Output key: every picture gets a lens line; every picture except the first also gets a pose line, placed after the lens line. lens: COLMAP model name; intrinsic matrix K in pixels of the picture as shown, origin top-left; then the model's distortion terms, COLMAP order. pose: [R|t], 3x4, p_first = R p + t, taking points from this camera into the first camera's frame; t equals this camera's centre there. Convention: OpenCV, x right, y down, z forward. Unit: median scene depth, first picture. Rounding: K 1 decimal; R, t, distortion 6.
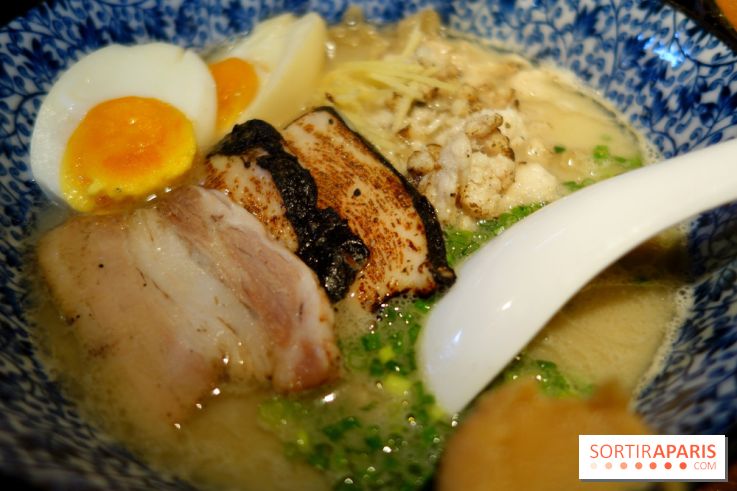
lens RADIAL K [[569.4, 0, 368.5], [0, 569.4, 245.5], [0, 0, 1]] dist [0.023023, -0.006698]
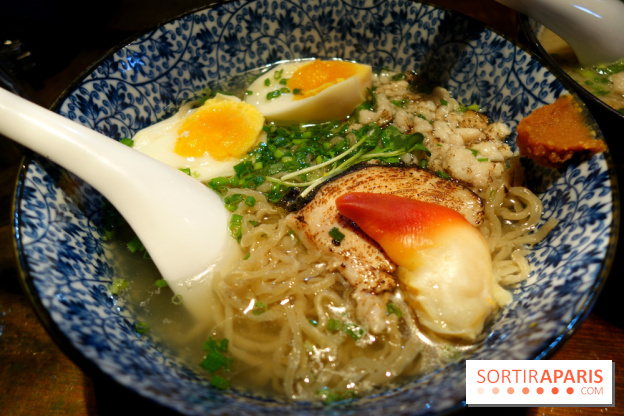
lens RADIAL K [[489.3, 0, 312.0], [0, 489.3, 208.0], [0, 0, 1]] dist [0.009361, 0.000332]
pose [[0.503914, -0.693801, 0.514500, -0.719943], [0.669183, 0.690209, 0.275330, -0.429772], [-0.546136, 0.205552, 0.812086, -0.004526]]
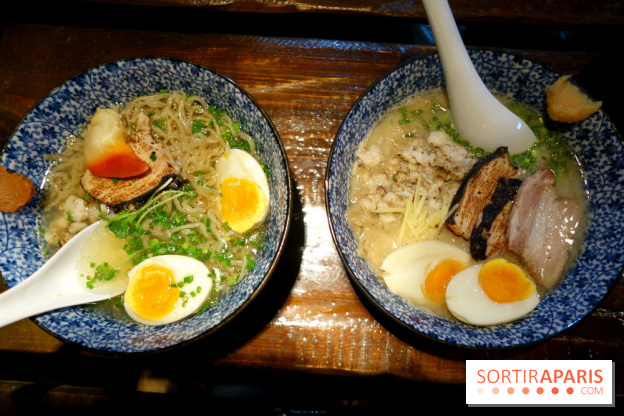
lens RADIAL K [[489.3, 0, 312.0], [0, 489.3, 208.0], [0, 0, 1]] dist [0.009361, 0.000332]
pose [[-0.418656, -0.893086, 0.164694, -0.130420], [0.695757, -0.198875, 0.690196, -2.182537], [-0.583652, 0.403542, 0.704631, -0.137860]]
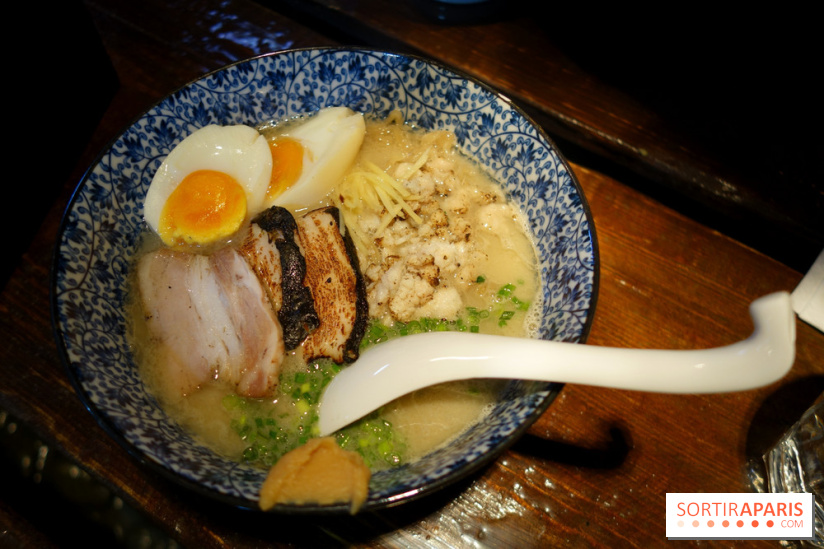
lens RADIAL K [[646.1, 0, 412.0], [0, 646.1, 274.5], [0, 0, 1]] dist [0.009361, 0.000332]
pose [[0.951514, 0.279058, -0.129416, 0.406555], [-0.248516, 0.945322, 0.211204, -0.520530], [0.181278, -0.168801, 0.968837, -0.649610]]
